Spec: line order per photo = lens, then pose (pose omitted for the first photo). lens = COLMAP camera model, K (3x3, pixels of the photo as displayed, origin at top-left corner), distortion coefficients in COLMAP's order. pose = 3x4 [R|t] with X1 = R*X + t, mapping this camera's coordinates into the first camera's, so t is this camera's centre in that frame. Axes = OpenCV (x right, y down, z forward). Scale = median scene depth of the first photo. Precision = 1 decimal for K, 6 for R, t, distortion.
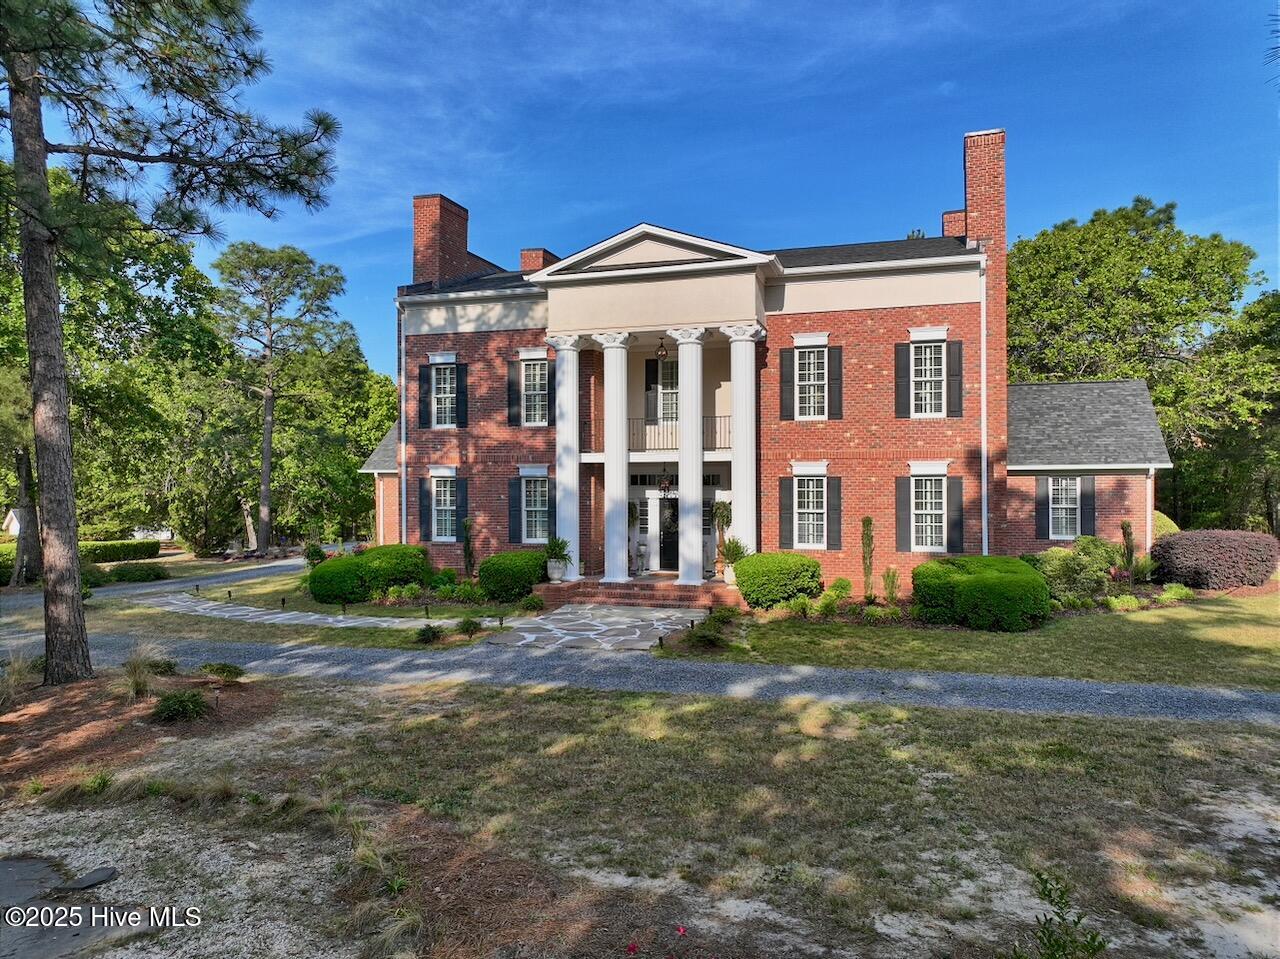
lens RADIAL K [[888.2, 0, 636.9], [0, 888.2, 482.6], [0, 0, 1]] dist [-0.003003, -0.002009]
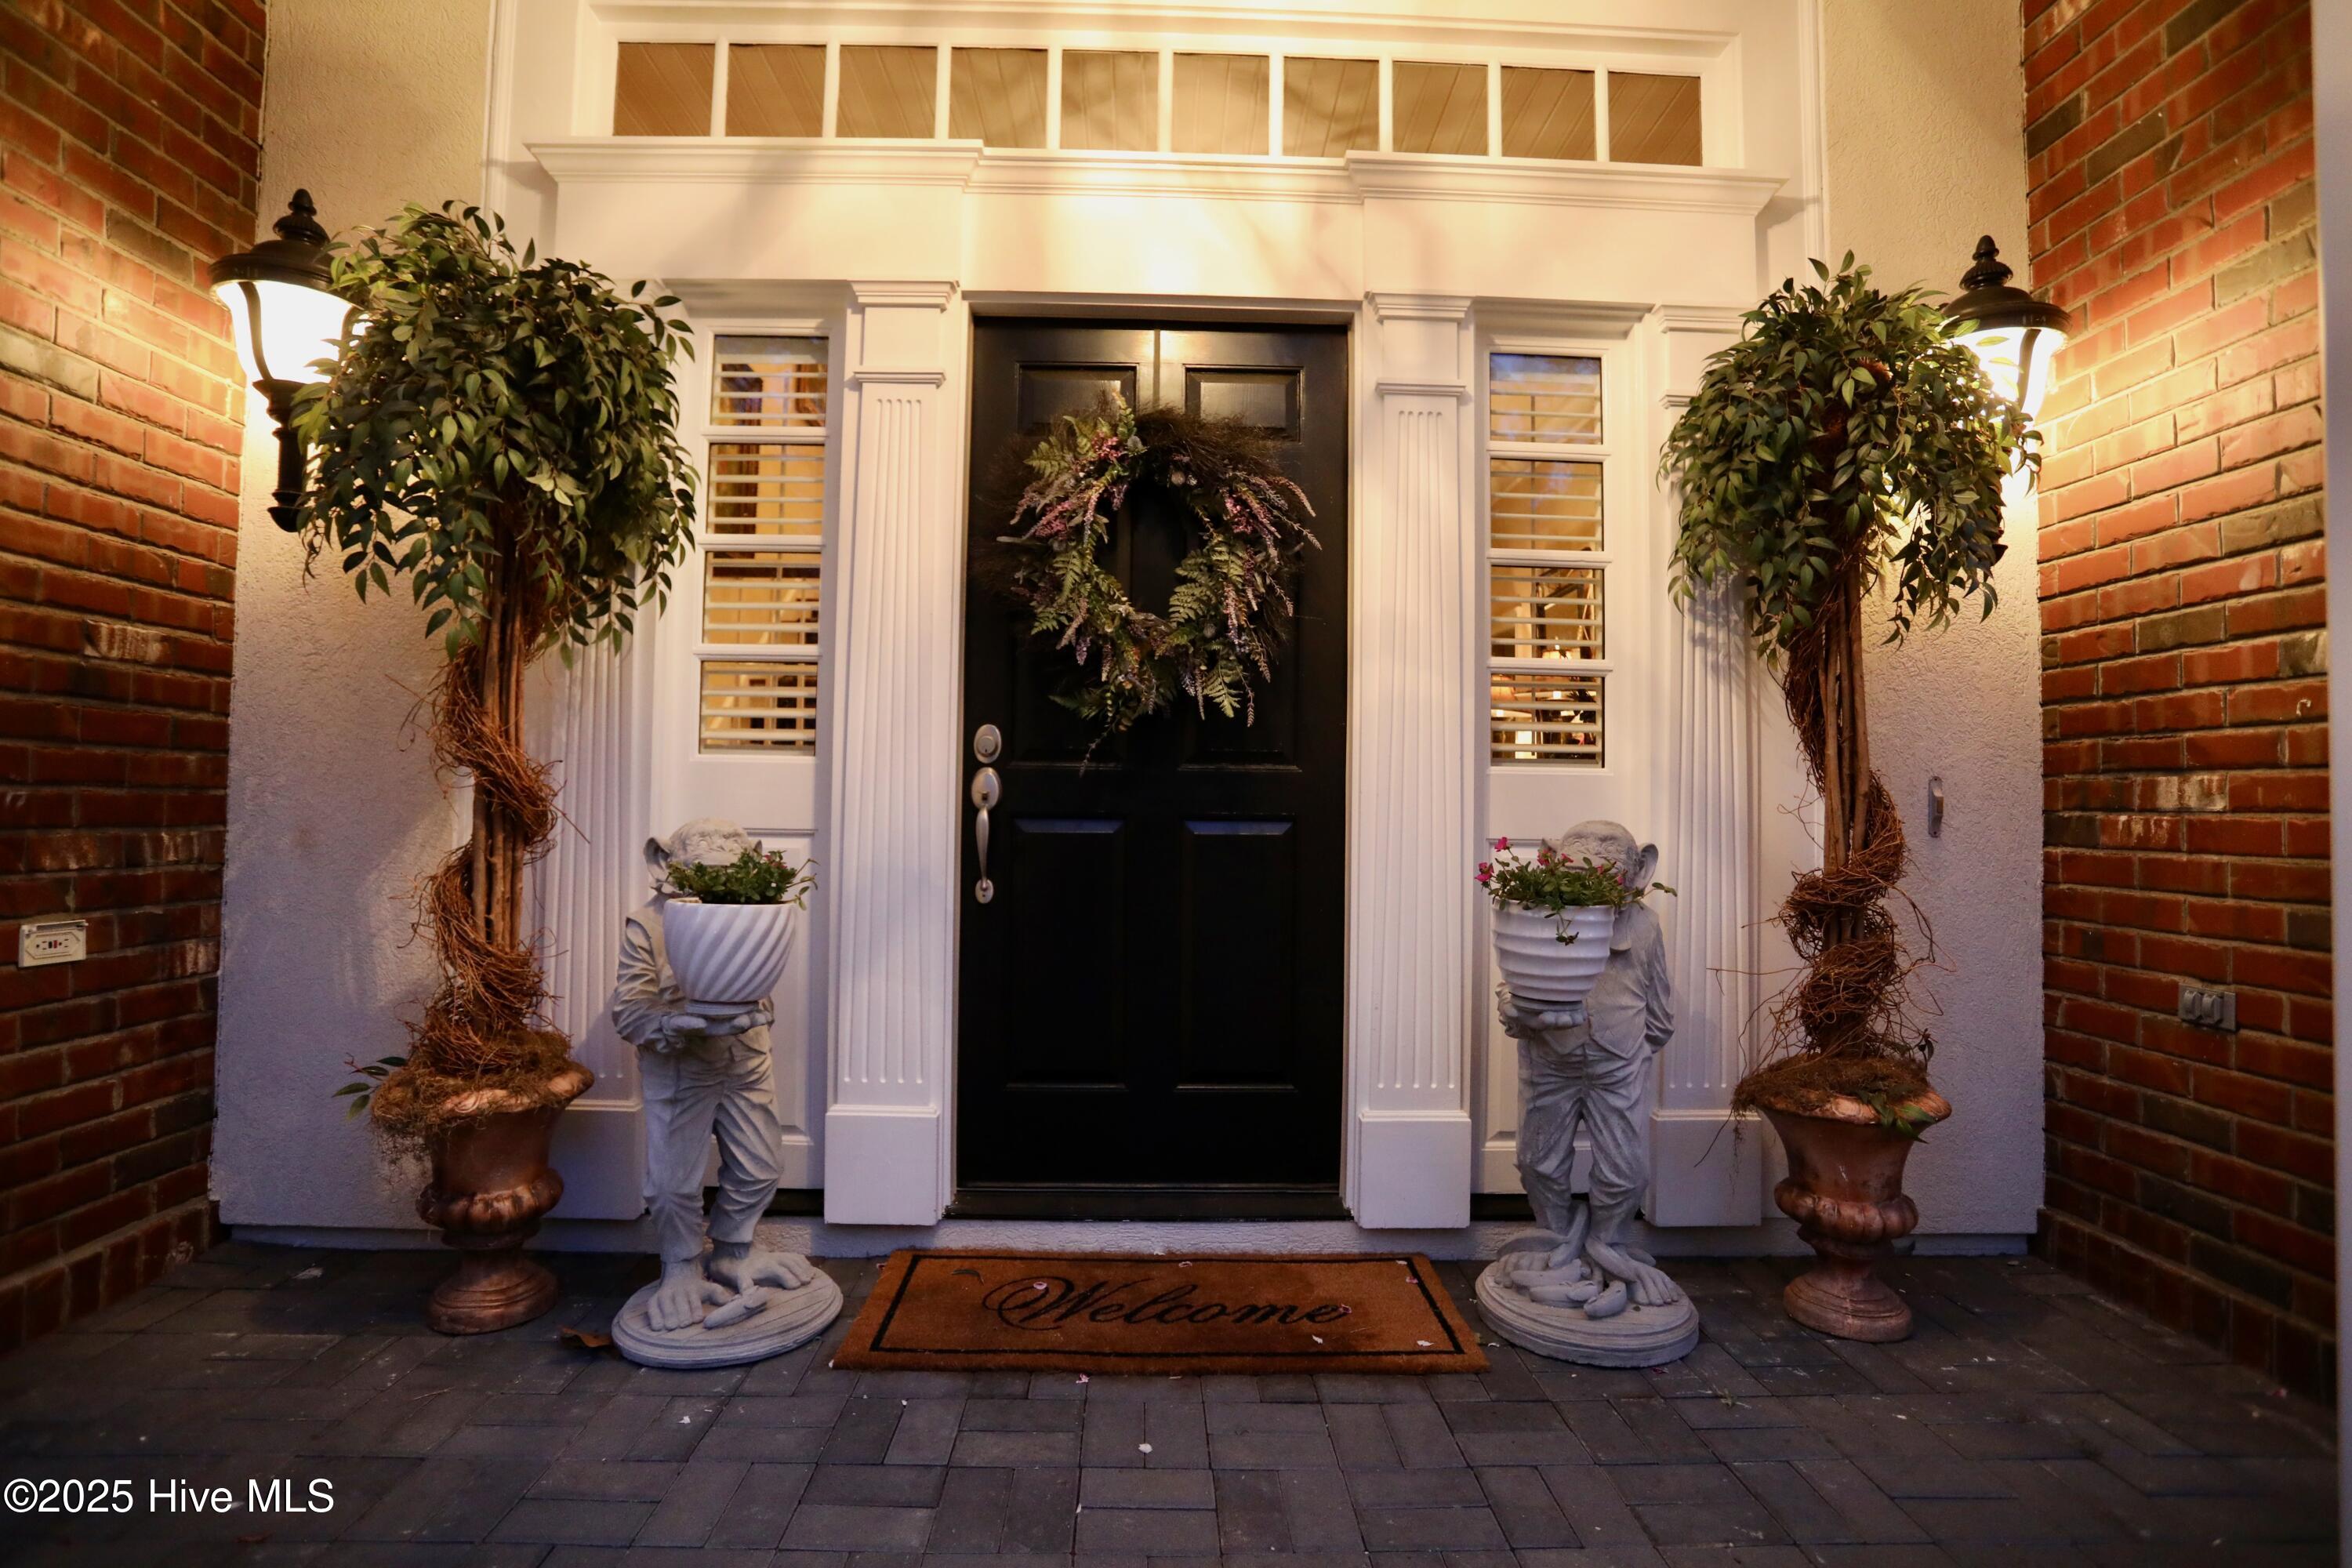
lens RADIAL K [[1134.4, 0, 1168.8], [0, 1134.4, 769.8], [0, 0, 1]] dist [-0.070349, 0.027422]
pose [[0.944875, 0.027924, 0.326240, 0.010290], [-0.015474, 0.999052, -0.040697, 0.068436], [-0.327067, 0.033405, 0.944411, 0.963319]]
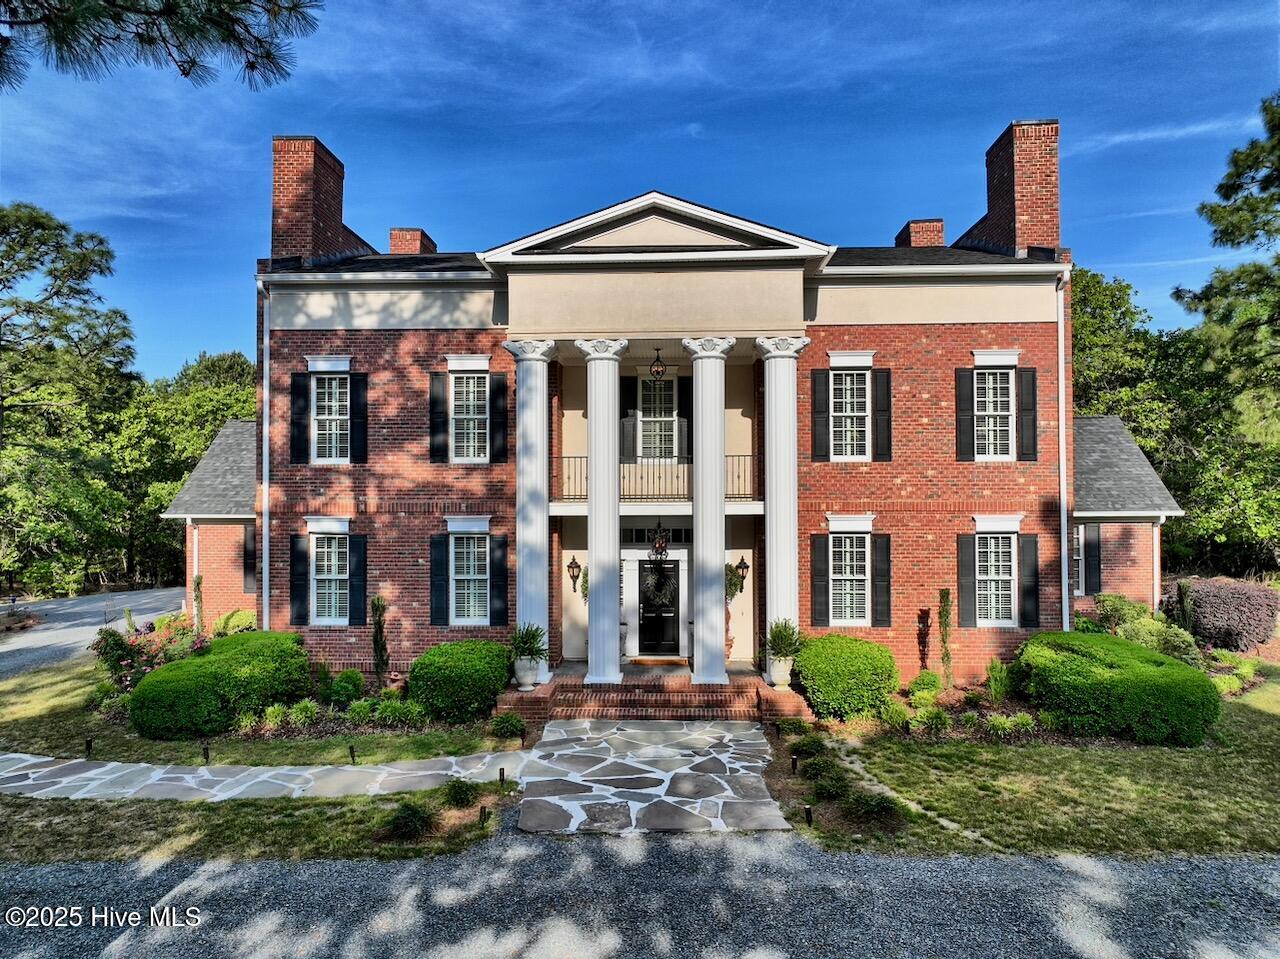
lens RADIAL K [[888.1, 0, 640.0], [0, 888.1, 479.5], [0, 0, 1]] dist [0.006899, 0.003548]
pose [[0.963668, 0.004832, 0.267061, -0.189201], [0.001327, 0.999737, -0.022876, -0.035884], [-0.267101, 0.022399, 0.963408, 0.287517]]
